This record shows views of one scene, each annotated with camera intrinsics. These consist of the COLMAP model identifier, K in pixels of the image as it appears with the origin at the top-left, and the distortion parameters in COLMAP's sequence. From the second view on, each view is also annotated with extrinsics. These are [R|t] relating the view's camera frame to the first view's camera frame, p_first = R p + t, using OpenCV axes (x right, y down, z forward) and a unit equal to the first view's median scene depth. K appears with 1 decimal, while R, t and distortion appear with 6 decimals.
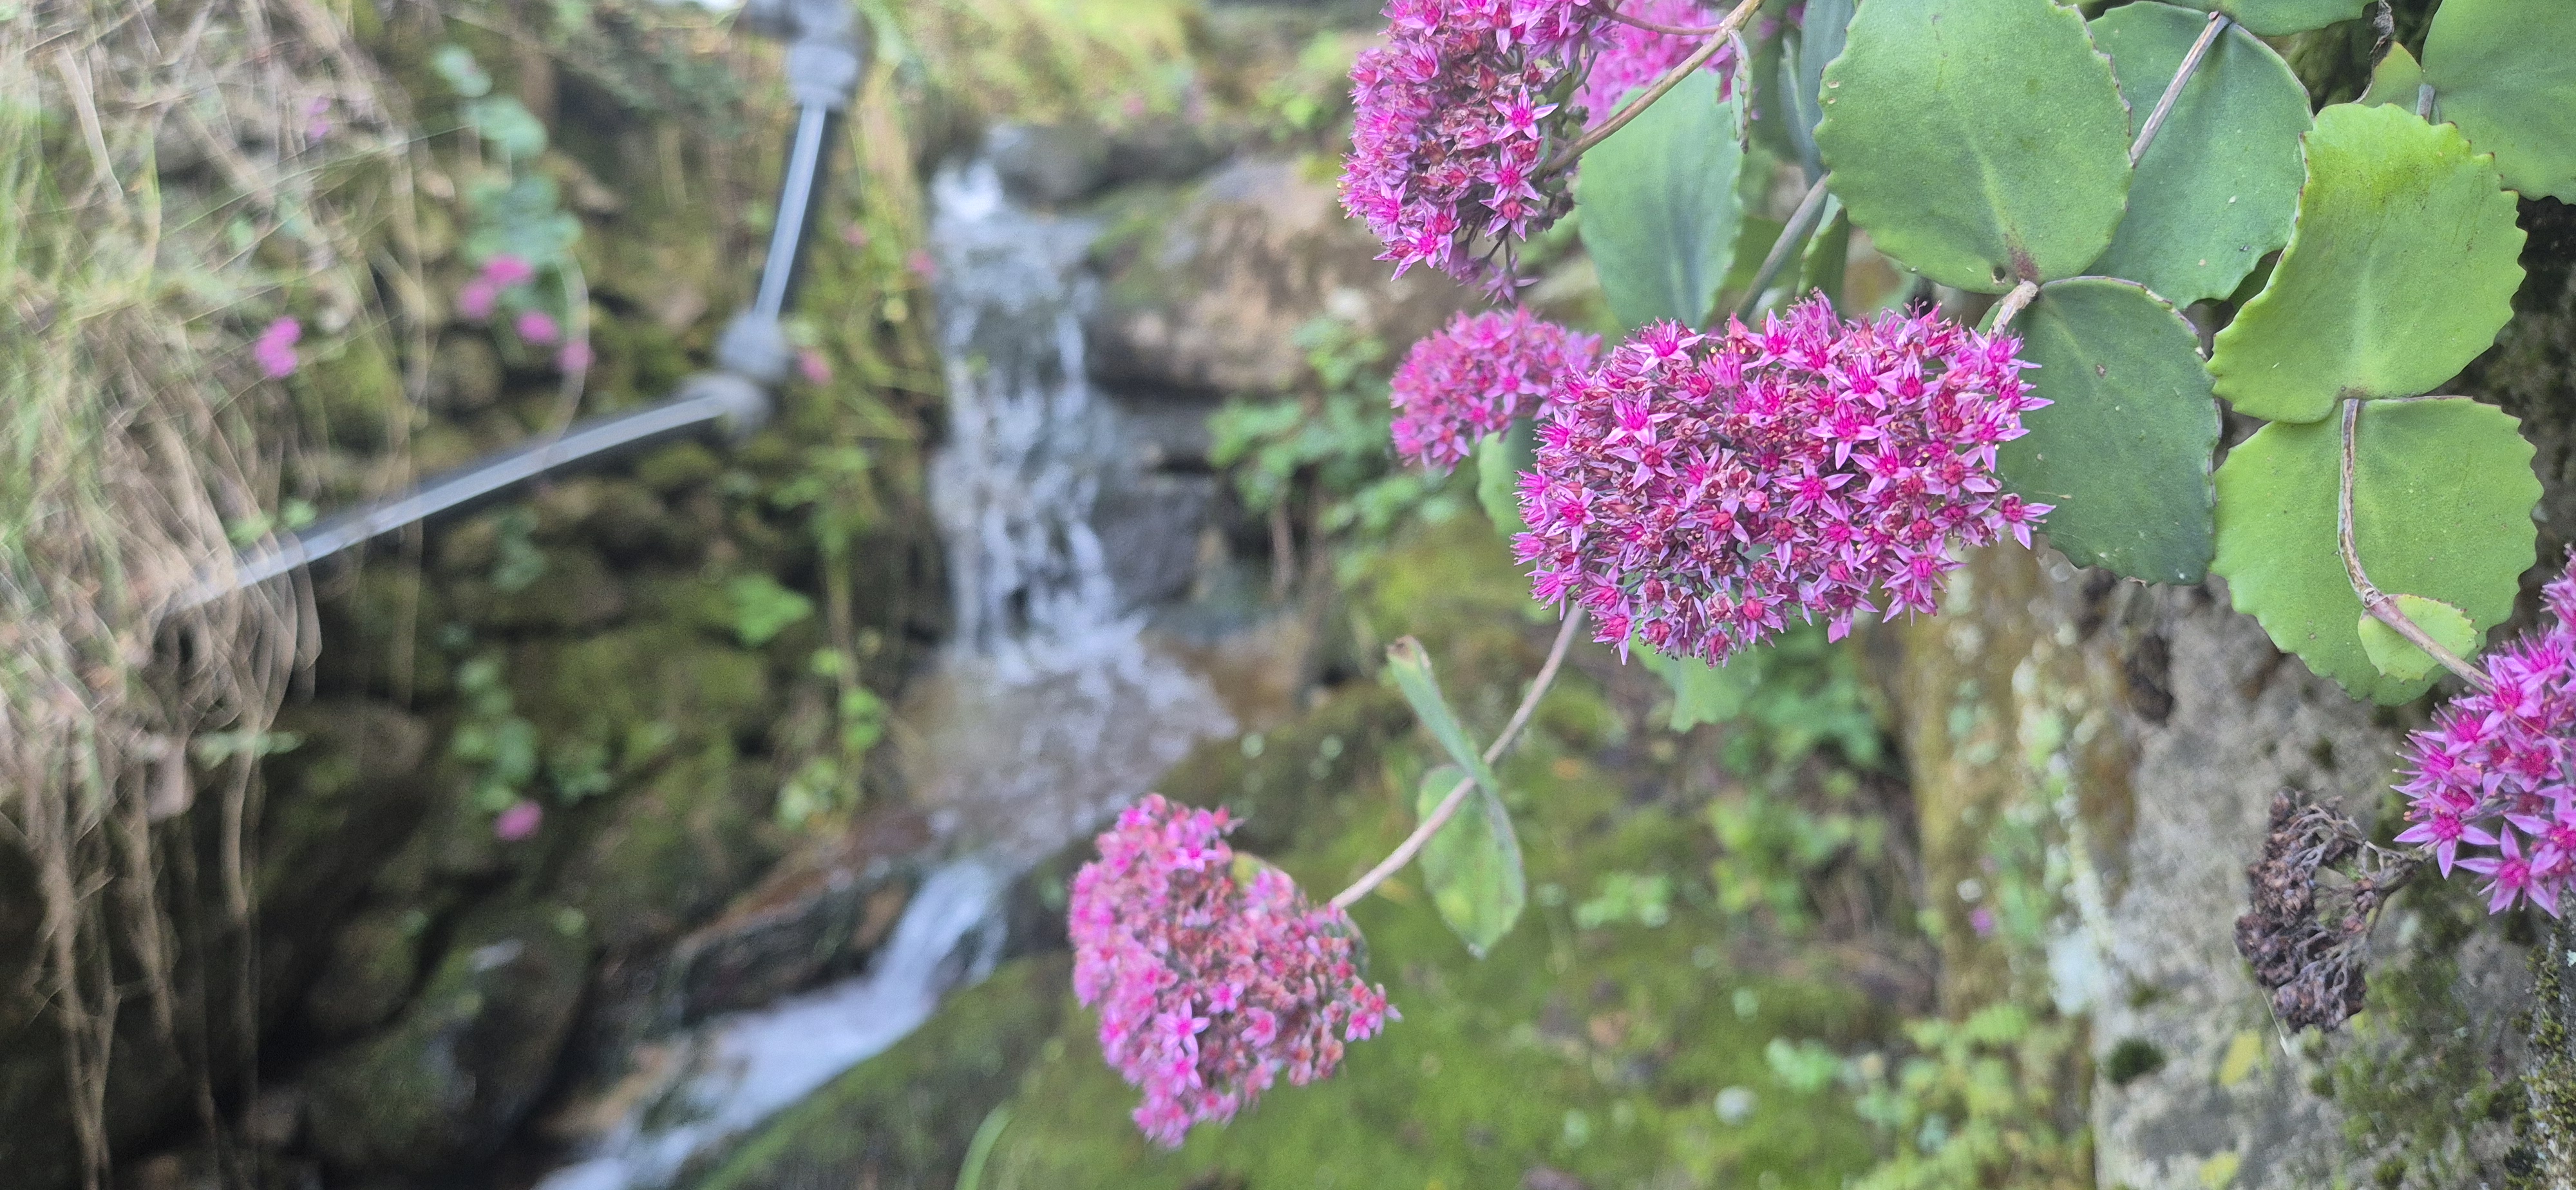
lens RADIAL K [[1743.1, 0, 1288.0], [0, 1743.1, 595.0], [0, 0, 1]] dist [-0.001294, -0.000178]
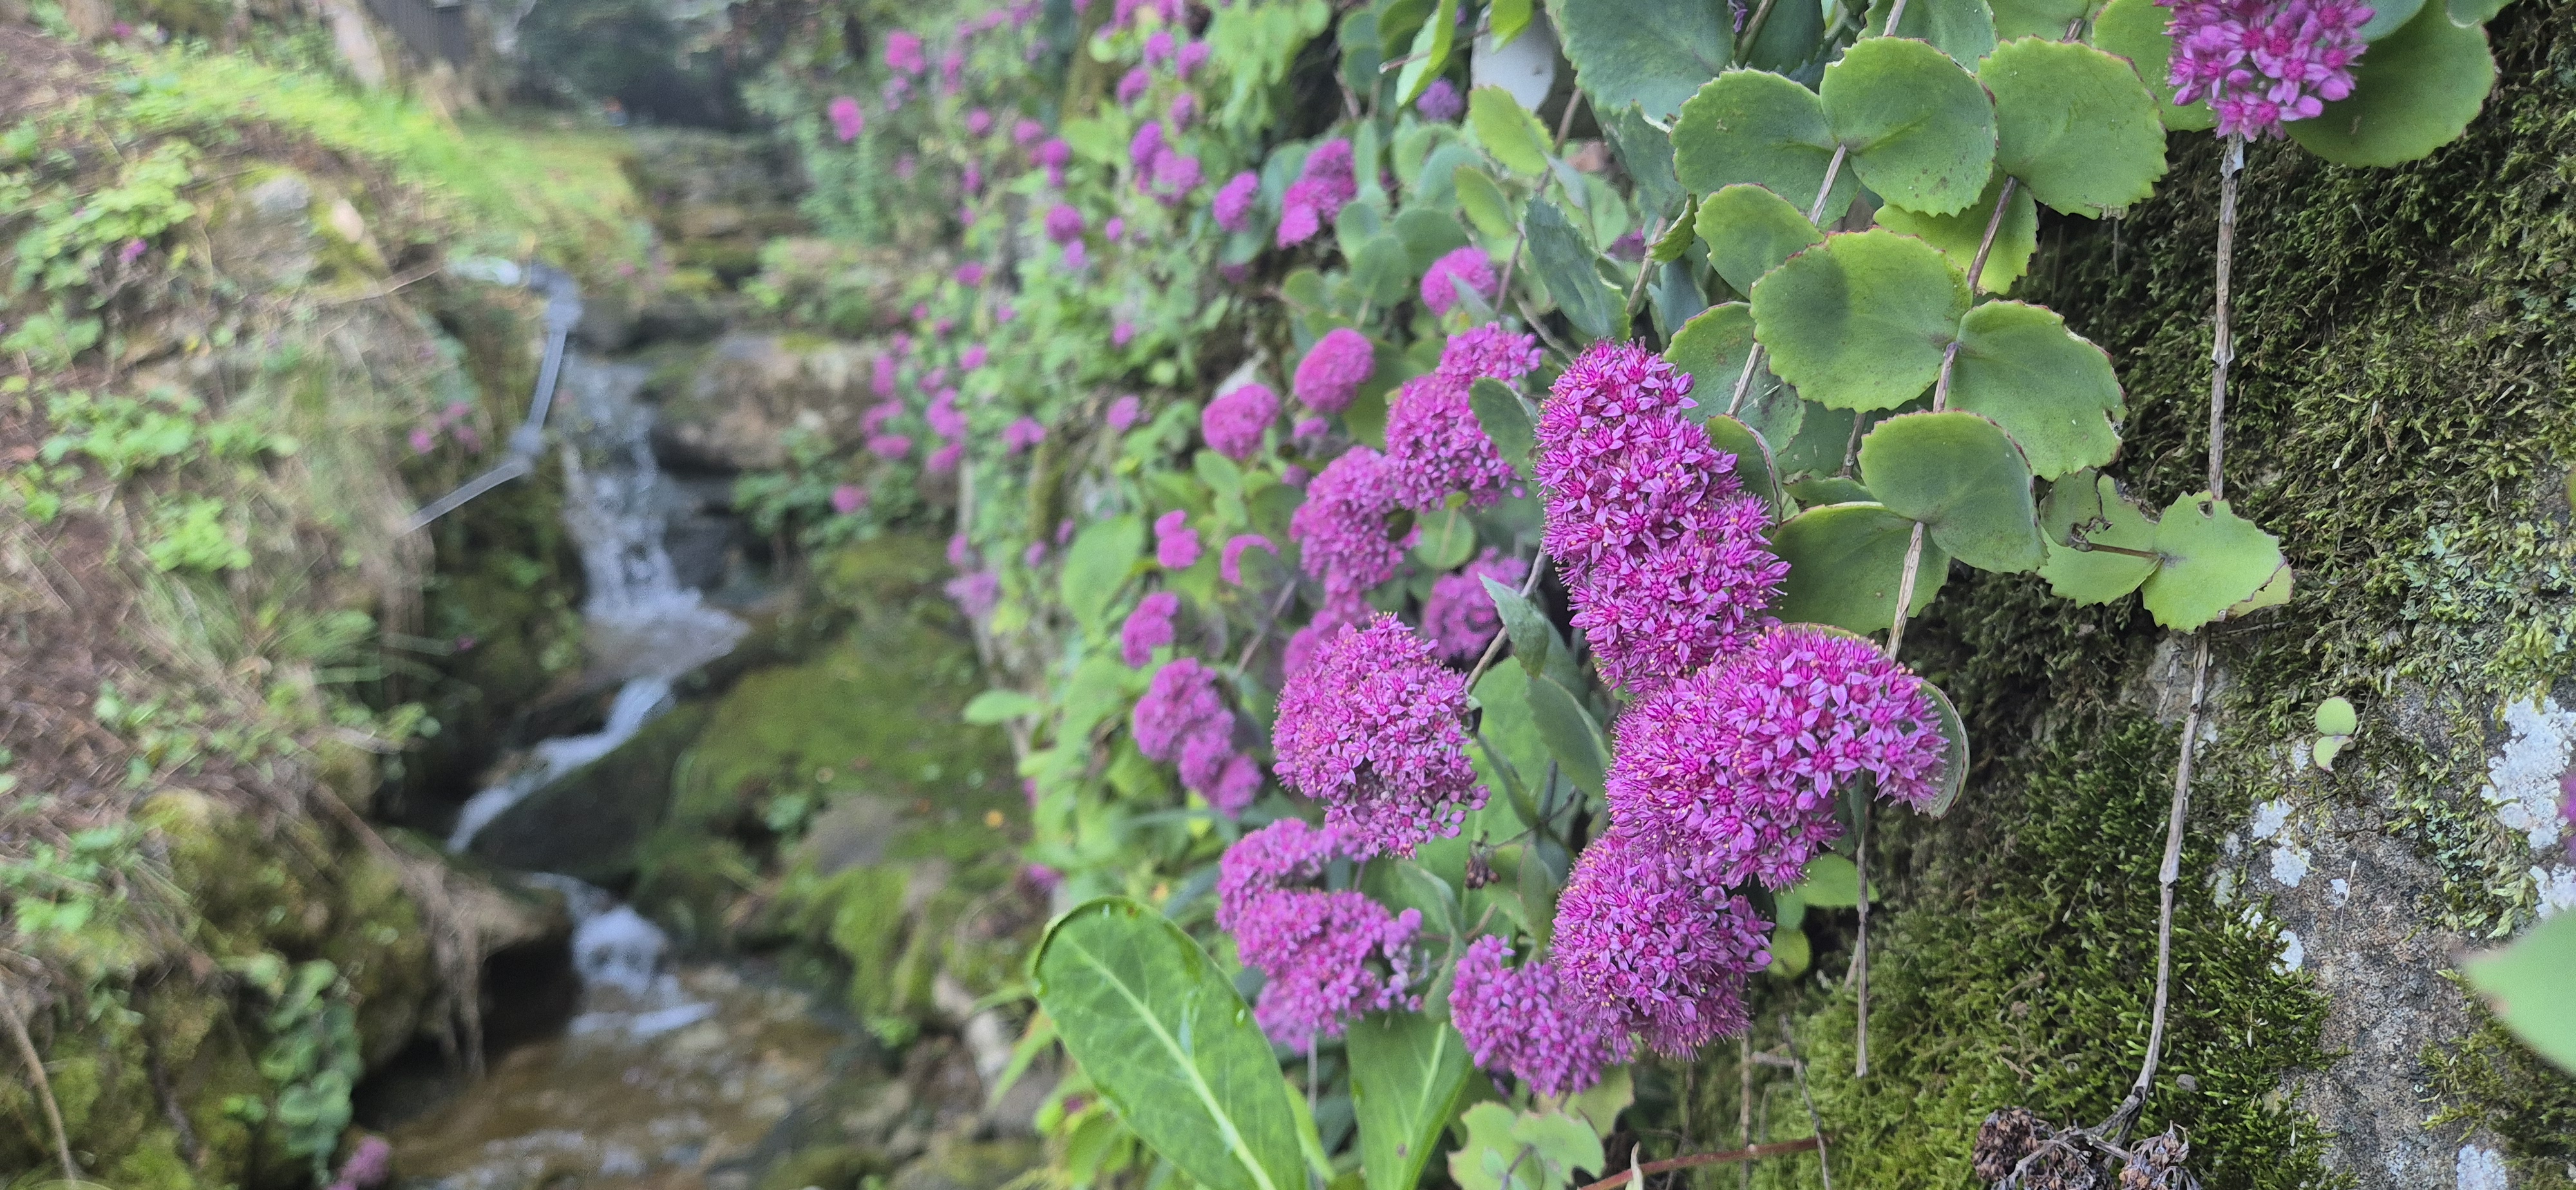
lens RADIAL K [[1743.1, 0, 1288.0], [0, 1743.1, 595.0], [0, 0, 1]] dist [-0.001294, -0.000178]
pose [[0.946240, -0.020861, 0.322793, -0.085760], [0.041628, 0.997473, -0.057565, 0.136540], [-0.320776, 0.067908, 0.944717, -0.843309]]
